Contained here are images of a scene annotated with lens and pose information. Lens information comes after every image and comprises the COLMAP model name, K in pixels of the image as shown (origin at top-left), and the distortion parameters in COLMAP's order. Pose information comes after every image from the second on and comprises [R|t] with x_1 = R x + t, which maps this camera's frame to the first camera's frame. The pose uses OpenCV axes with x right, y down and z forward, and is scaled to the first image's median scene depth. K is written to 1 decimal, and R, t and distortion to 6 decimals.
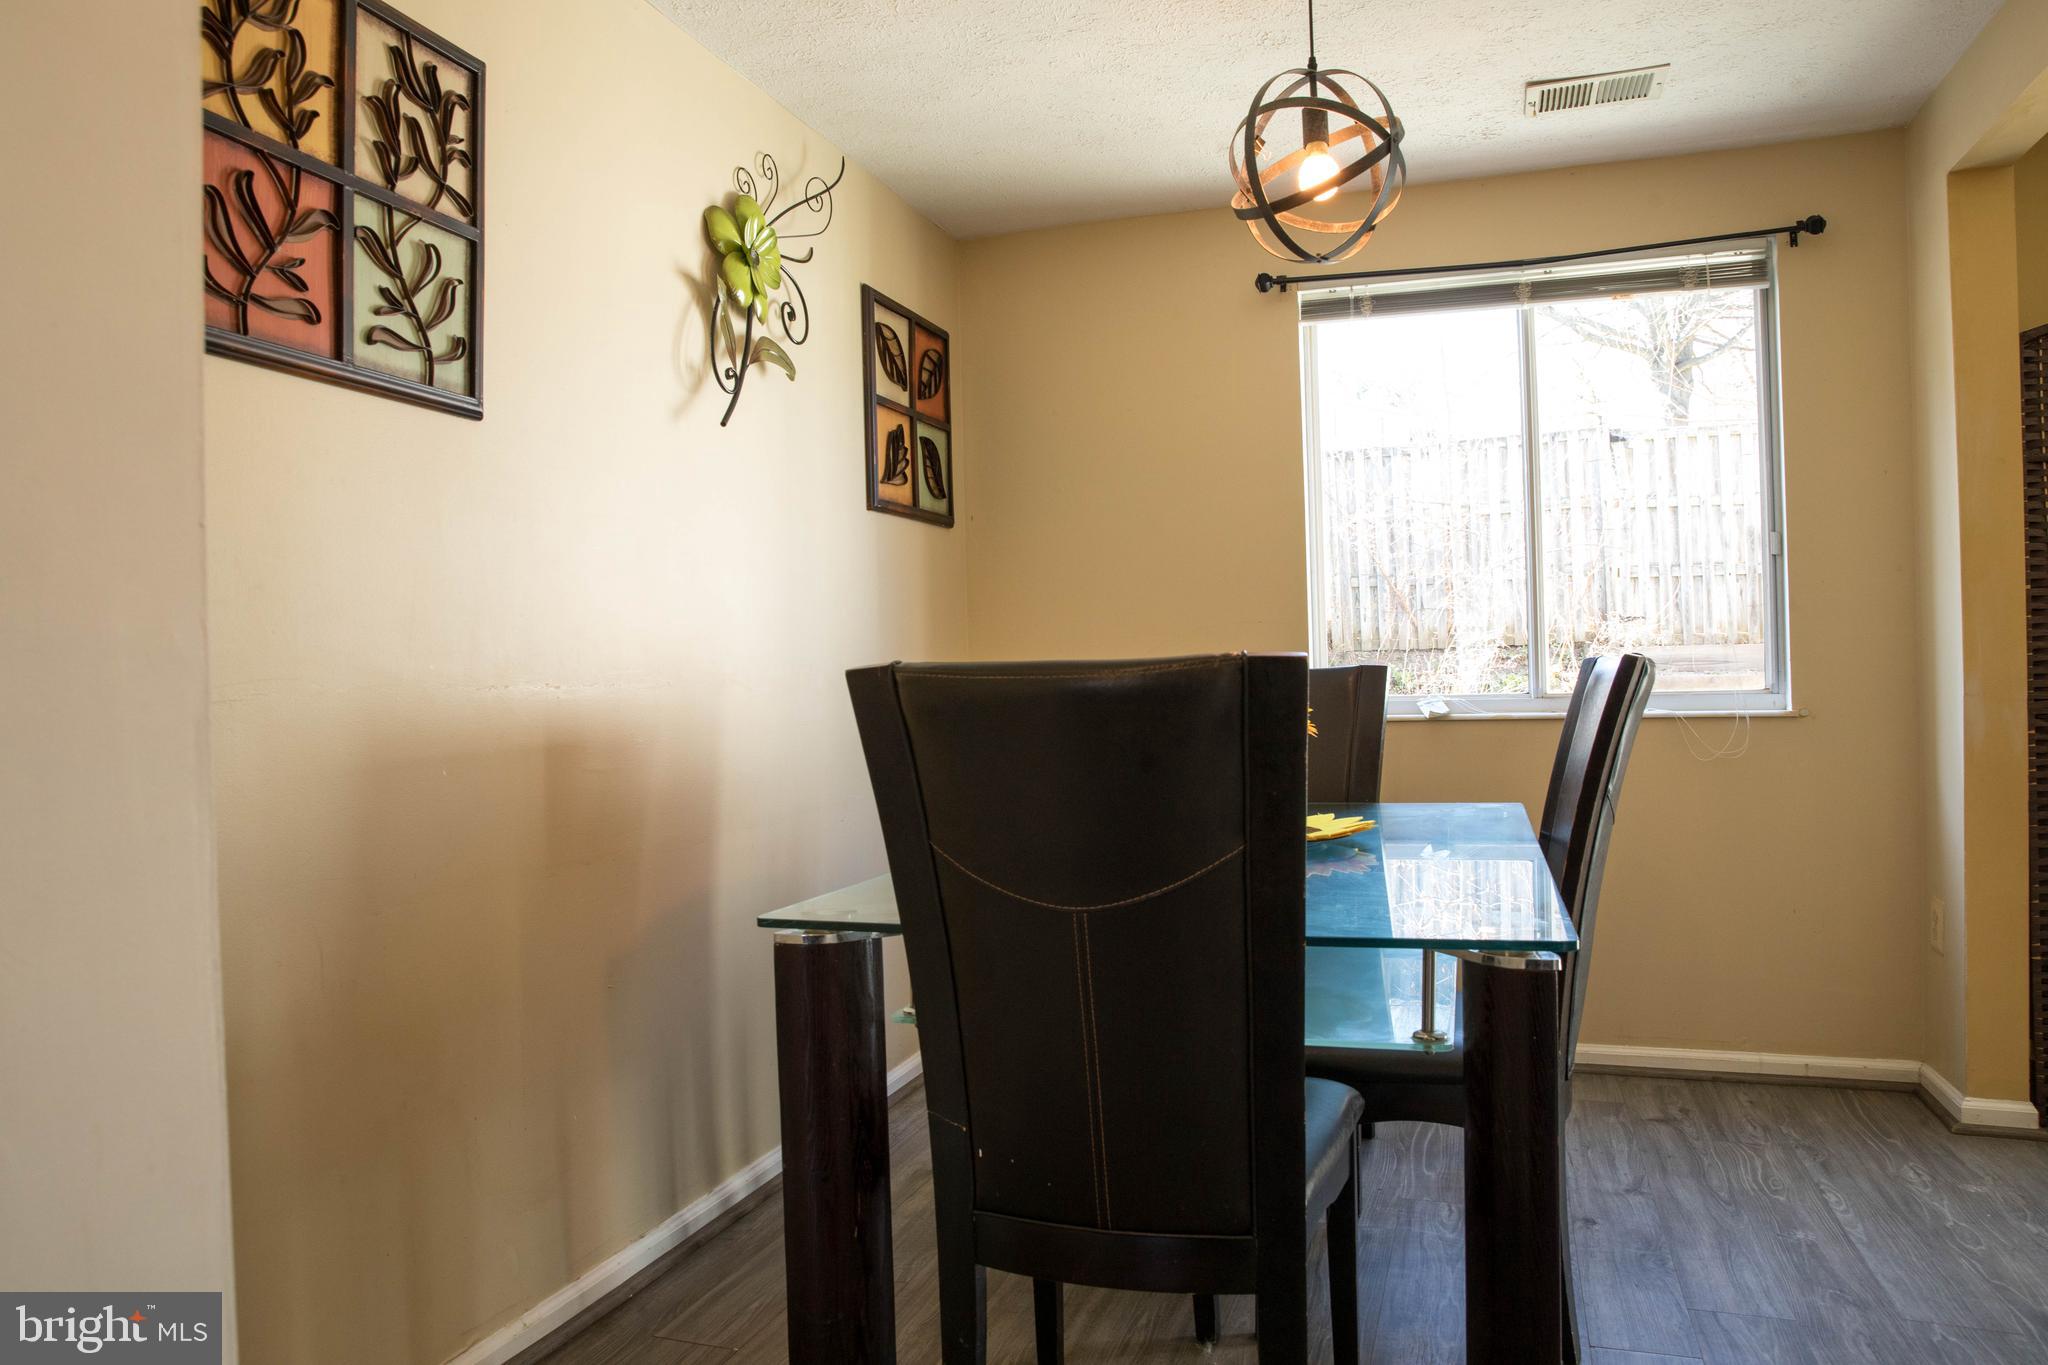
lens RADIAL K [[1397.3, 0, 1019.3], [0, 1397.3, 681.1], [0, 0, 1]] dist [-0.109651, 0.089315]
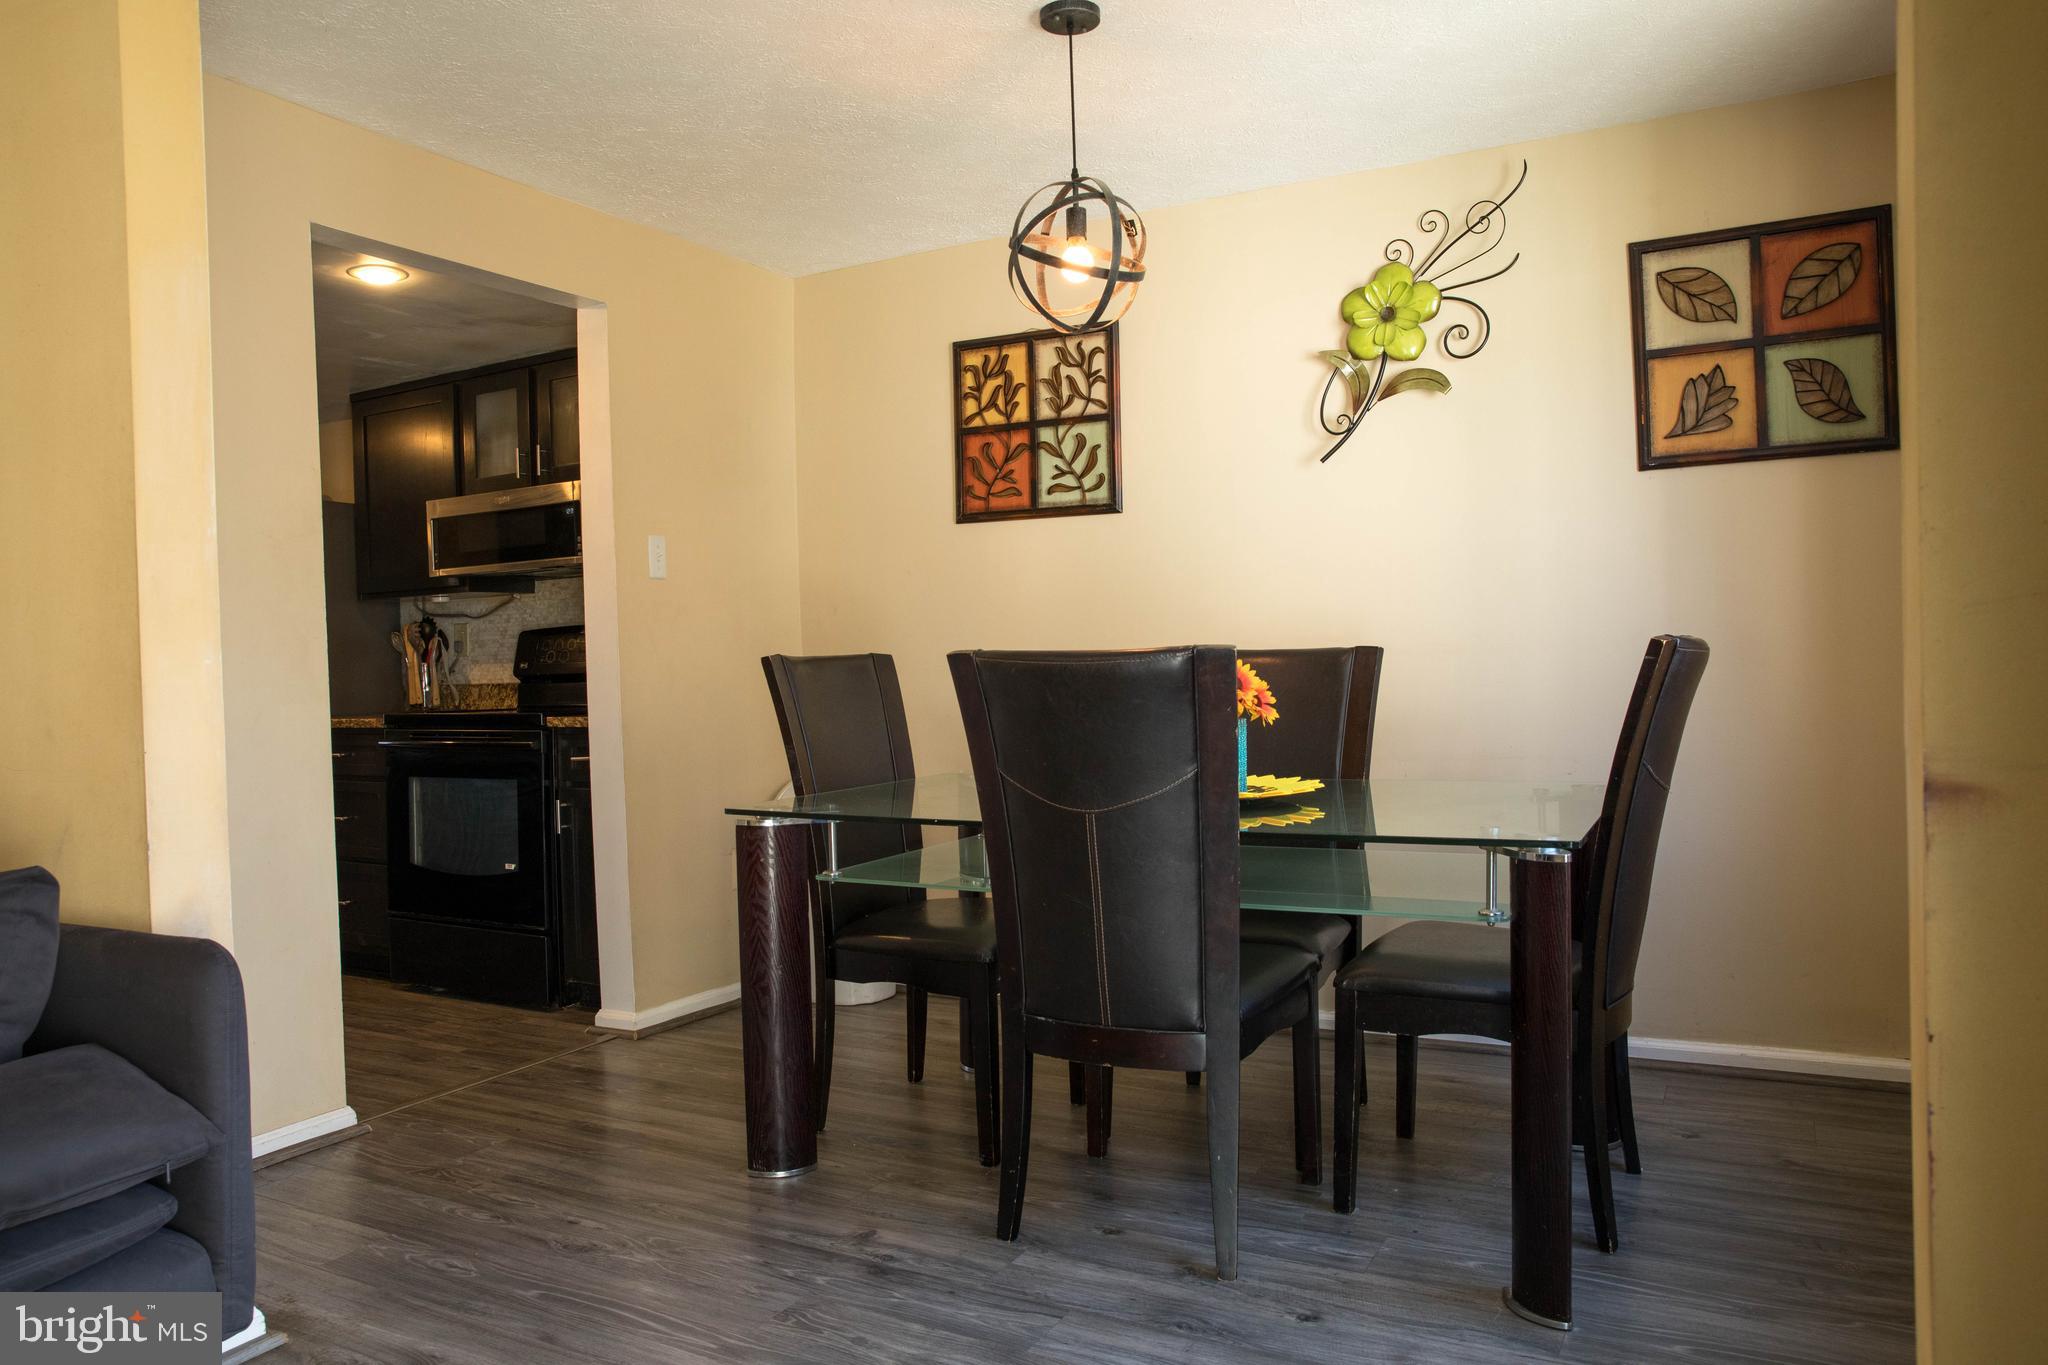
lens RADIAL K [[1397.3, 0, 1019.3], [0, 1397.3, 681.1], [0, 0, 1]] dist [-0.109651, 0.089315]
pose [[-0.169634, 0.043664, -0.984539, 0.934640], [0.026582, 0.998857, 0.039719, -0.023828], [0.985149, -0.019433, -0.170601, 0.725570]]
